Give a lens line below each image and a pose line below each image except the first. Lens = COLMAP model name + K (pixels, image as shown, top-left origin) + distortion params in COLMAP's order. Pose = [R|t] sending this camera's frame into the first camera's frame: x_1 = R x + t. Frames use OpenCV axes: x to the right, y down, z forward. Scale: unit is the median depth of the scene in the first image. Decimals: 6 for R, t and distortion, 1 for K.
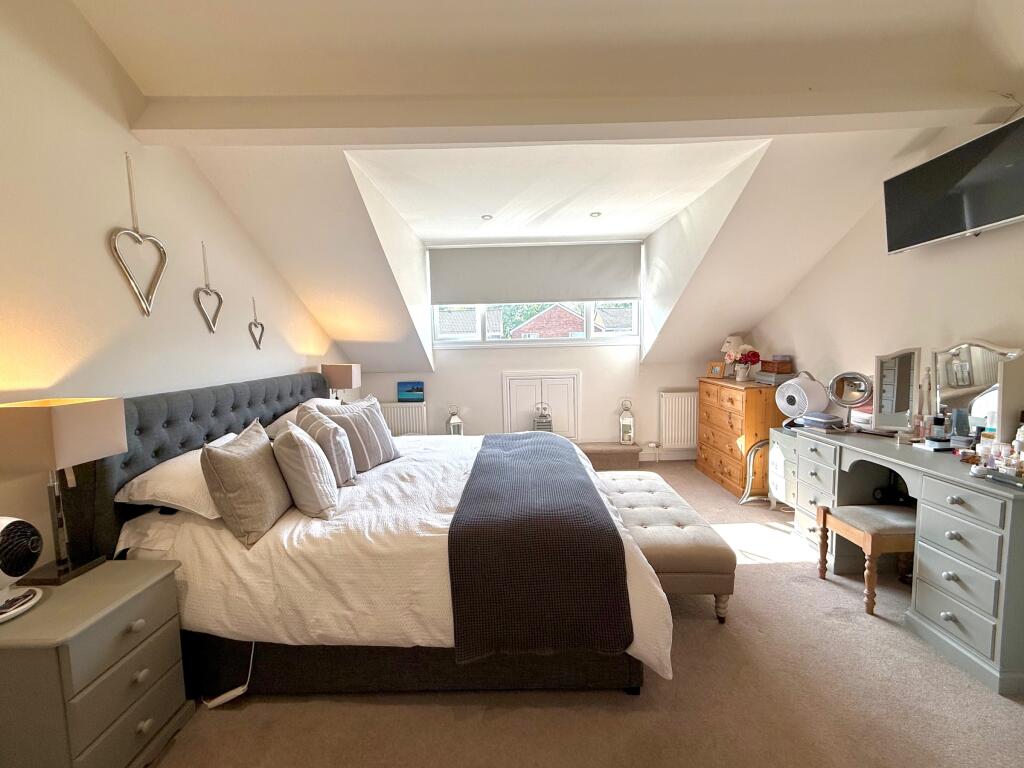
lens RADIAL K [[413.9, 0, 512.0], [0, 413.9, 384.0], [0, 0, 1]] dist [0.001967, 0.000238]
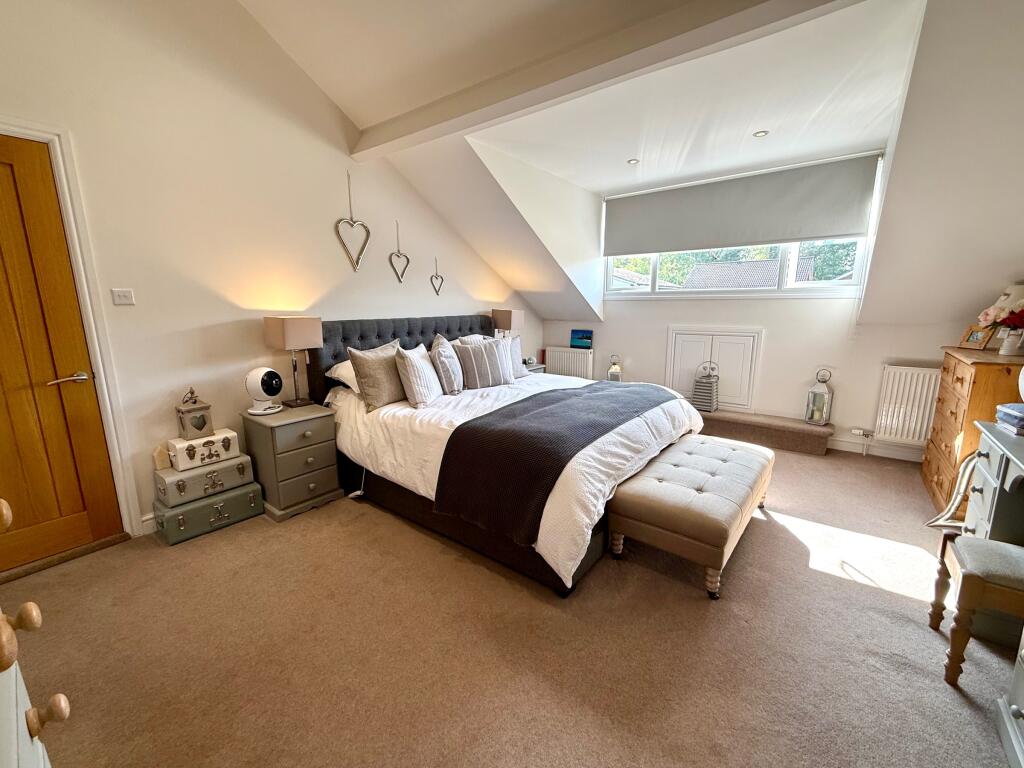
lens RADIAL K [[419.3, 0, 512.0], [0, 419.3, 384.0], [0, 0, 1]] dist [-0.002067, -0.000360]
pose [[0.792773, 0.134159, -0.594569, 0.589039], [-0.072917, 0.989345, 0.126012, 0.020124], [0.605140, -0.056545, 0.794109, 0.020890]]
